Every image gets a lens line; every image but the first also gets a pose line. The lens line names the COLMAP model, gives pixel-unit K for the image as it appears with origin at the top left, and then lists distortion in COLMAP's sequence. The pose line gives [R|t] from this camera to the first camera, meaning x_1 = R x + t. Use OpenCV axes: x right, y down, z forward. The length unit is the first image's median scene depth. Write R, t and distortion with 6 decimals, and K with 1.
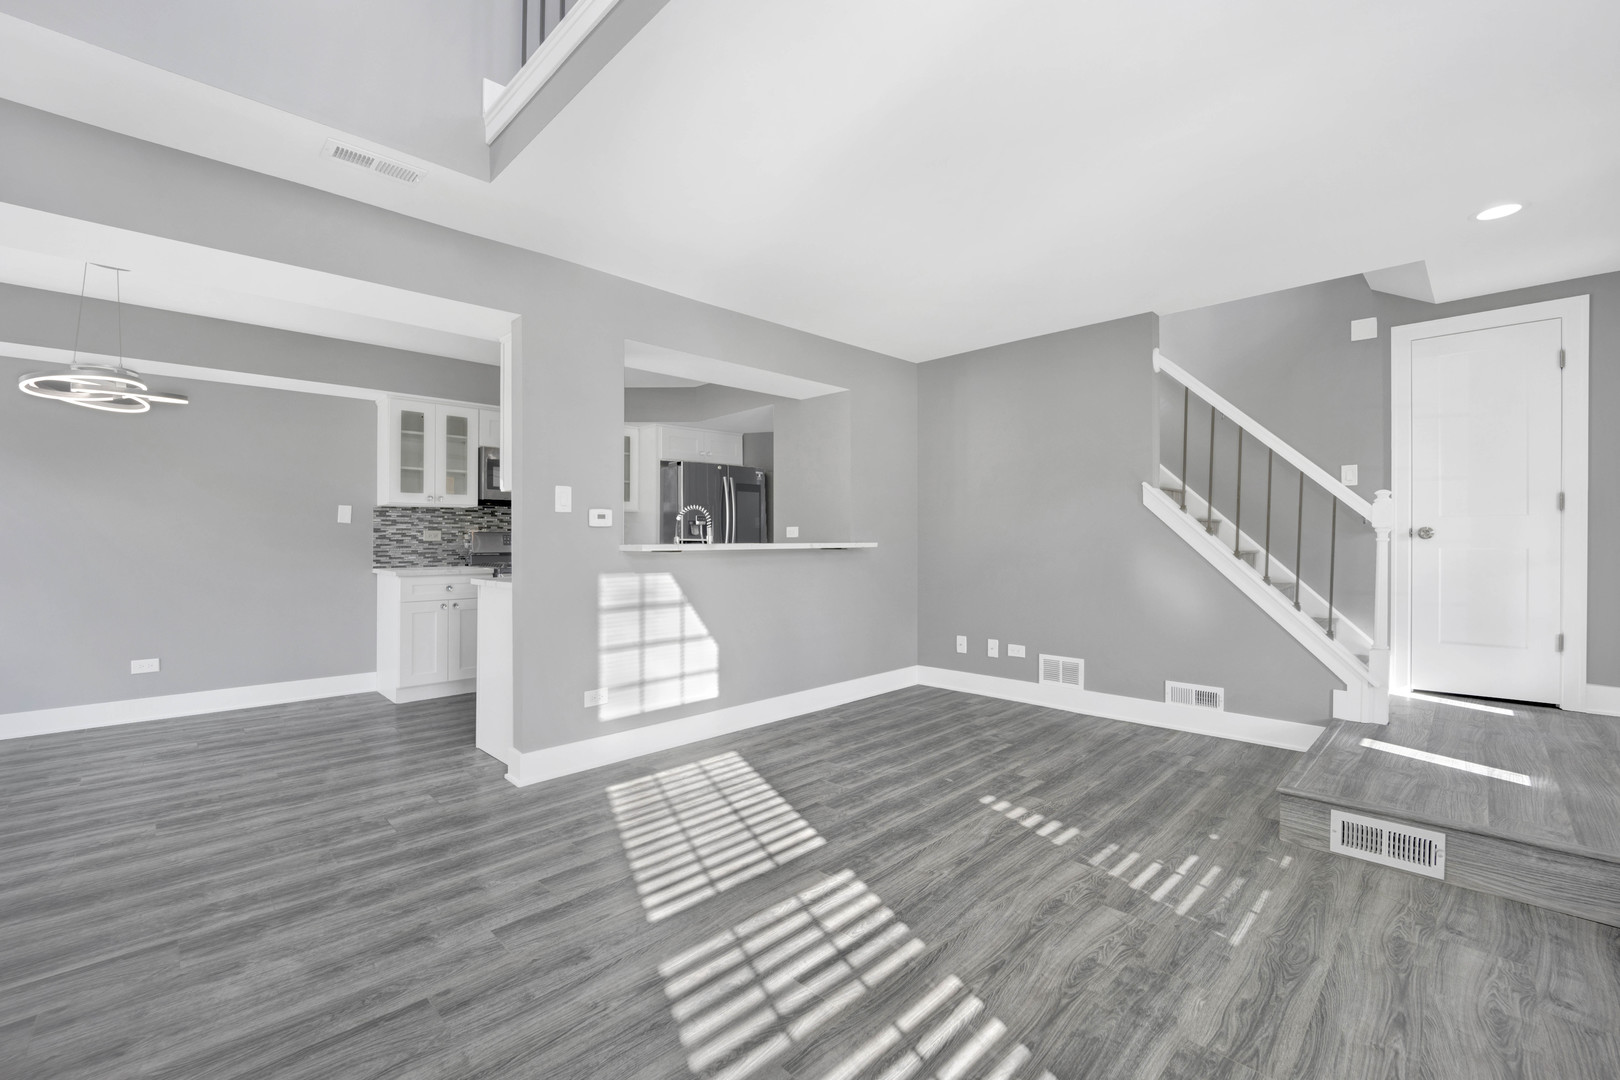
lens RADIAL K [[679.0, 0, 803.9], [0, 679.0, 536.3], [0, 0, 1]] dist [-0.001588, -0.002545]
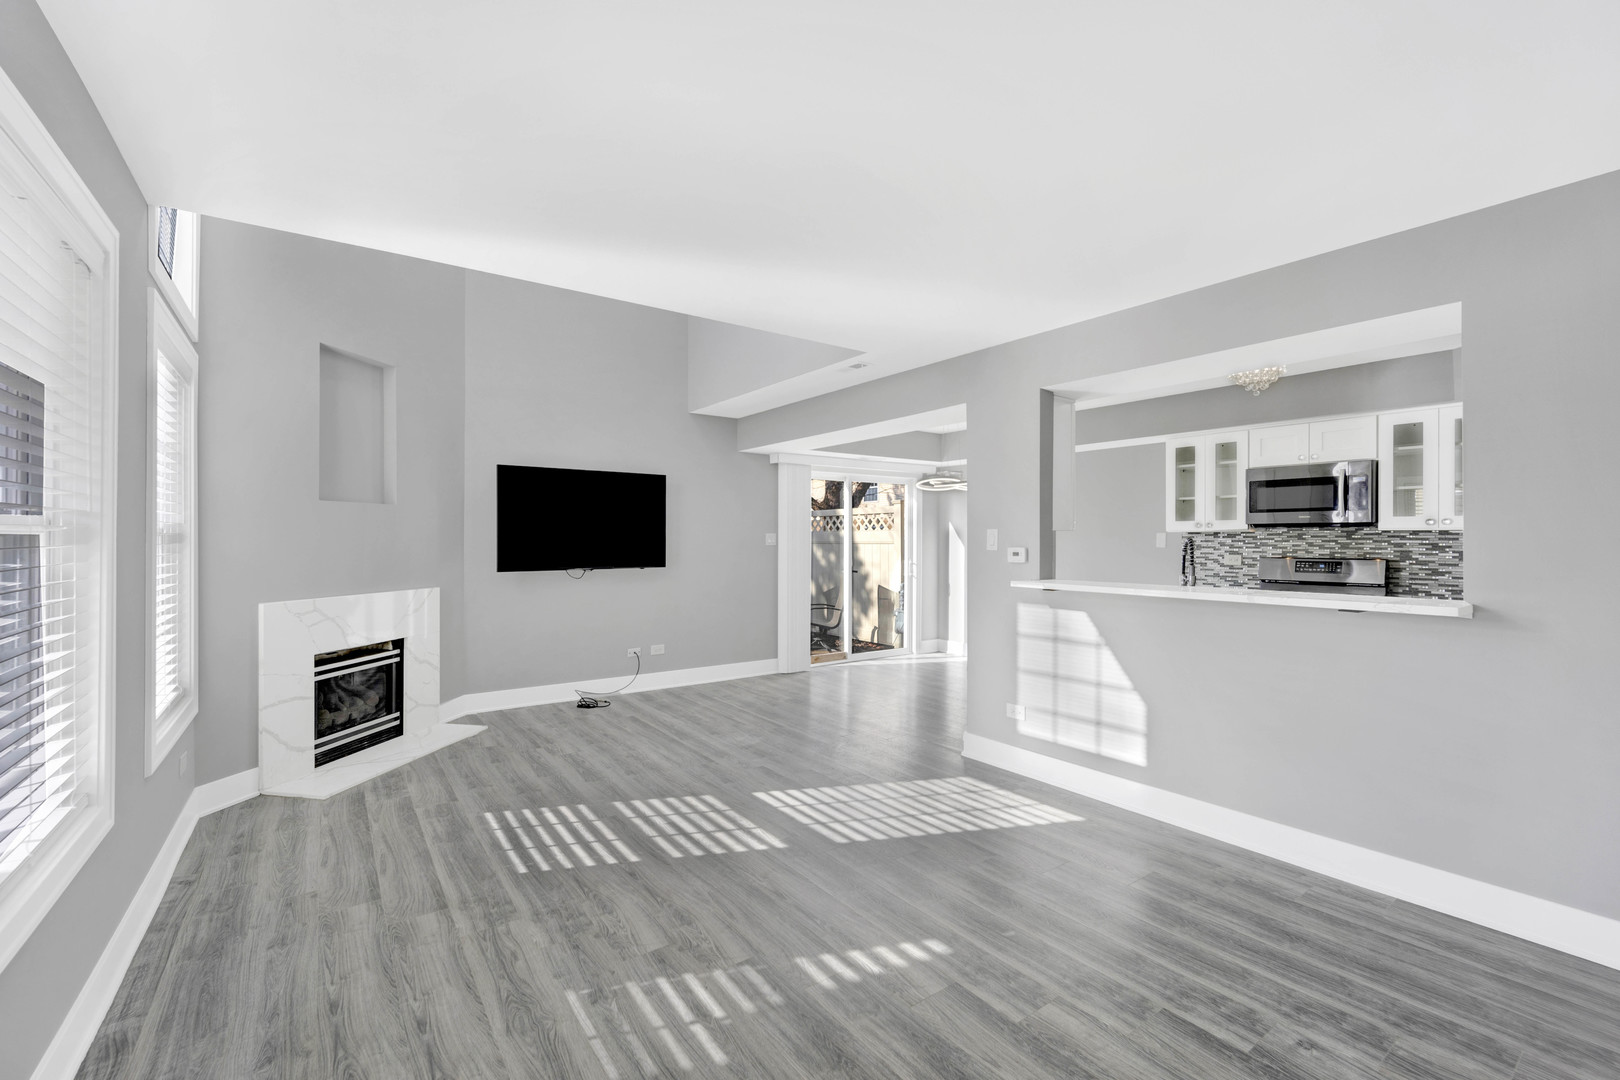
lens RADIAL K [[679.0, 0, 803.9], [0, 679.0, 536.3], [0, 0, 1]] dist [-0.001588, -0.002545]
pose [[-0.155681, -0.006164, -0.987788, 0.920140], [-0.000037, 0.999981, -0.006235, -0.049456], [0.987807, -0.000934, -0.155678, 0.870670]]
